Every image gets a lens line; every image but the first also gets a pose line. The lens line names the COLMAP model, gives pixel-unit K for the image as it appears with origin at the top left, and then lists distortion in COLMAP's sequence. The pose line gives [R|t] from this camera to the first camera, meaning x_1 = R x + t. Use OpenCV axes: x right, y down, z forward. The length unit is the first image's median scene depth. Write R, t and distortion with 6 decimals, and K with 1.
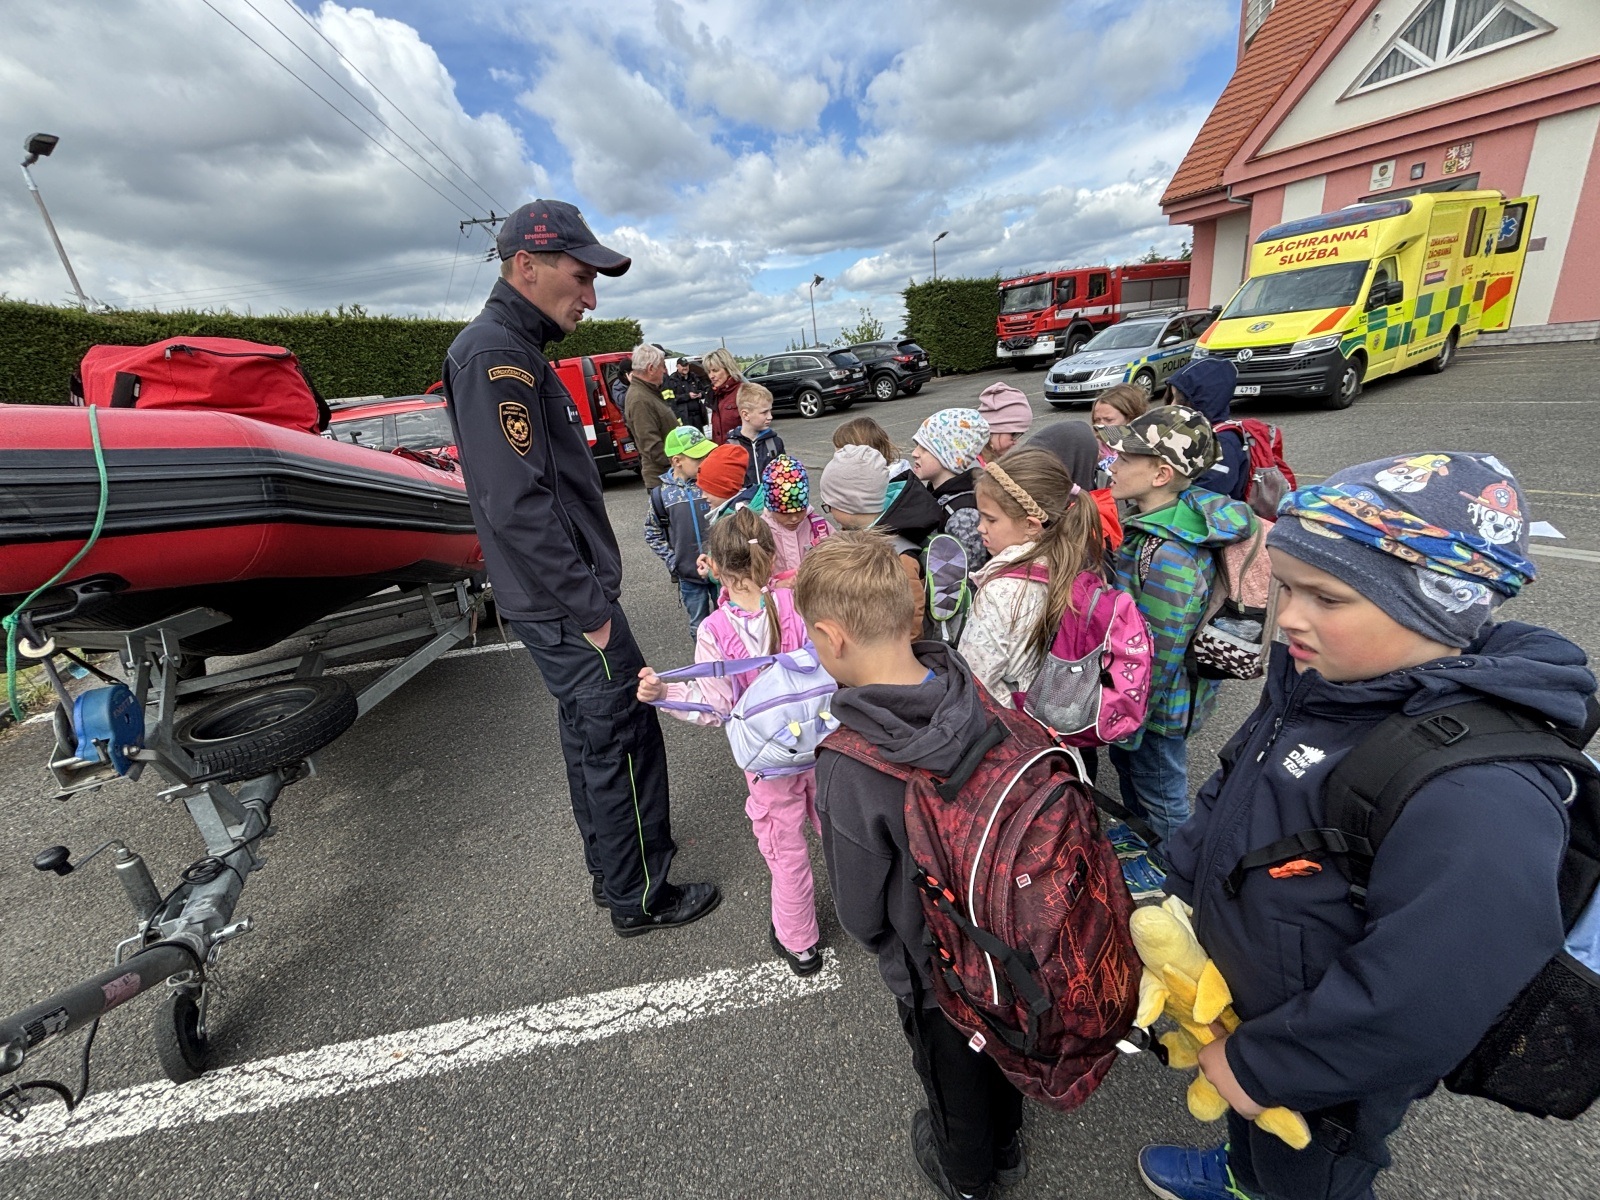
lens RADIAL K [[643.7, 0, 800.0], [0, 643.7, 600.0], [0, 0, 1]] dist [-0.000061, 0.000025]
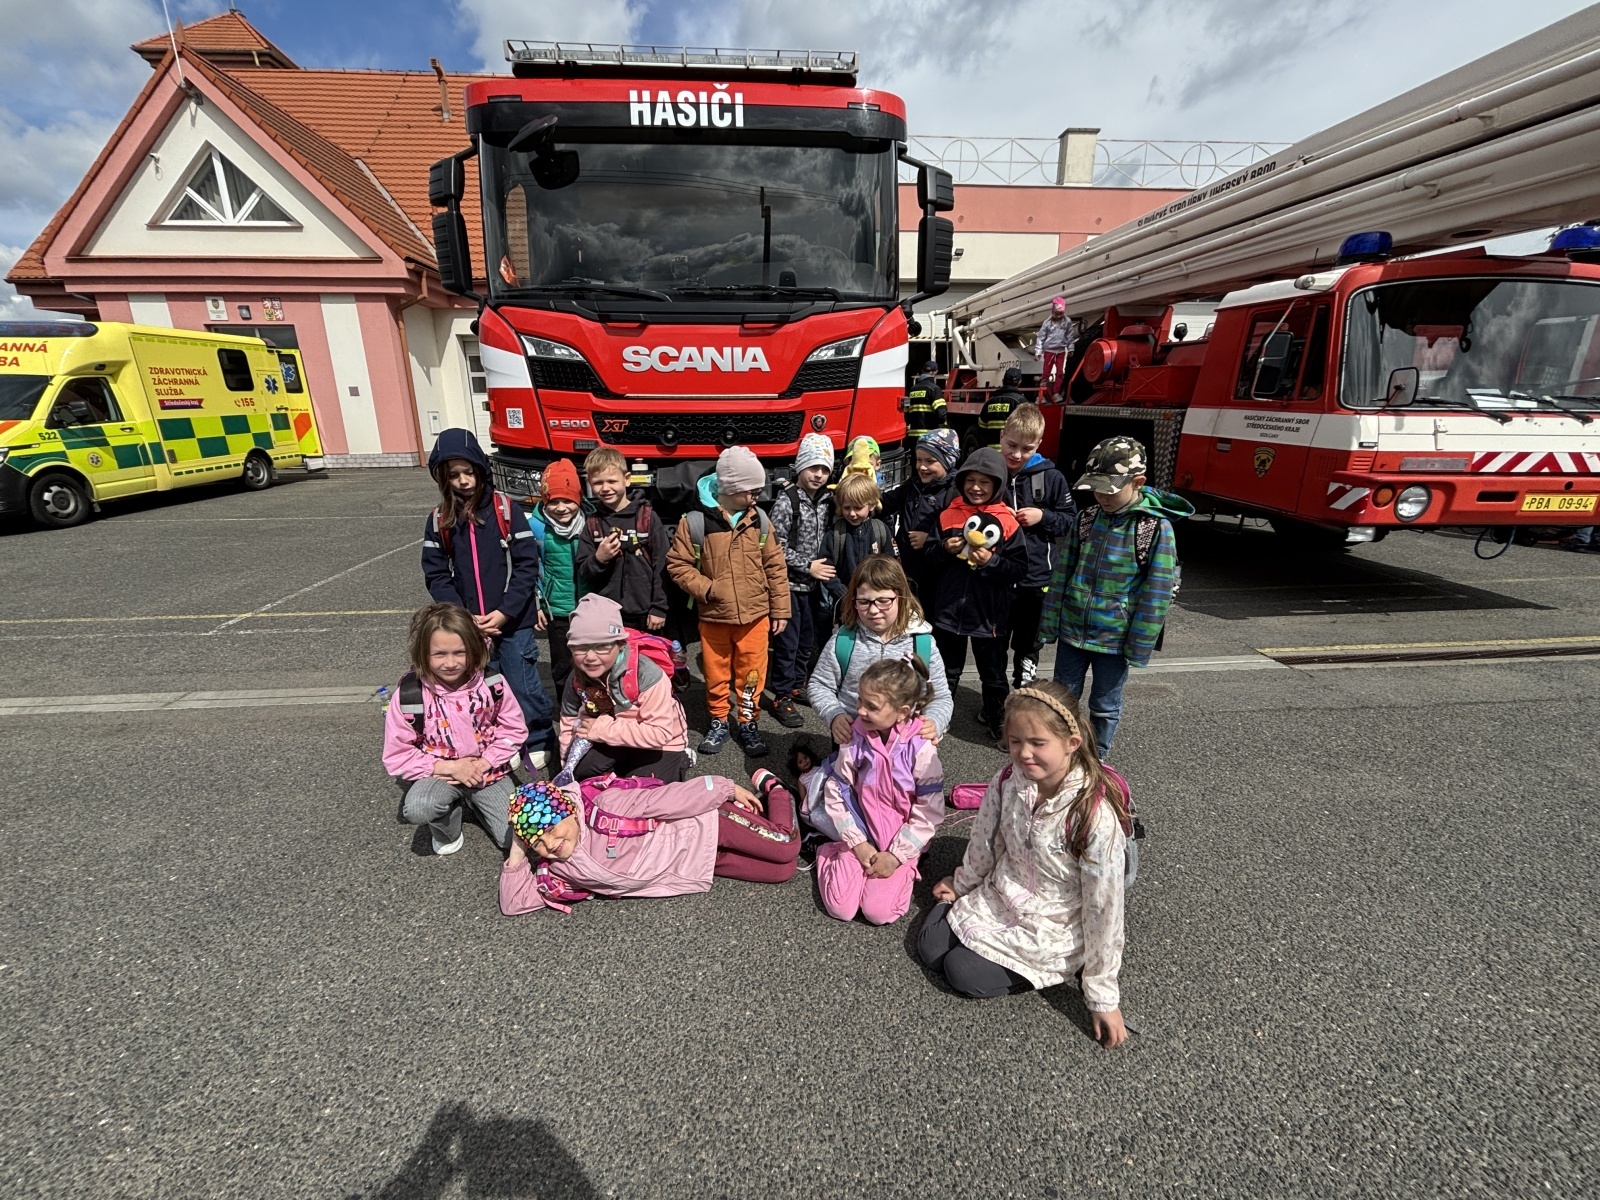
lens RADIAL K [[643.7, 0, 800.0], [0, 643.7, 600.0], [0, 0, 1]] dist [-0.000061, 0.000025]
pose [[0.467179, -0.131473, 0.874333, 0.465379], [0.262205, 0.964999, 0.005003, 0.066068], [-0.844389, 0.226917, 0.485301, -0.279710]]
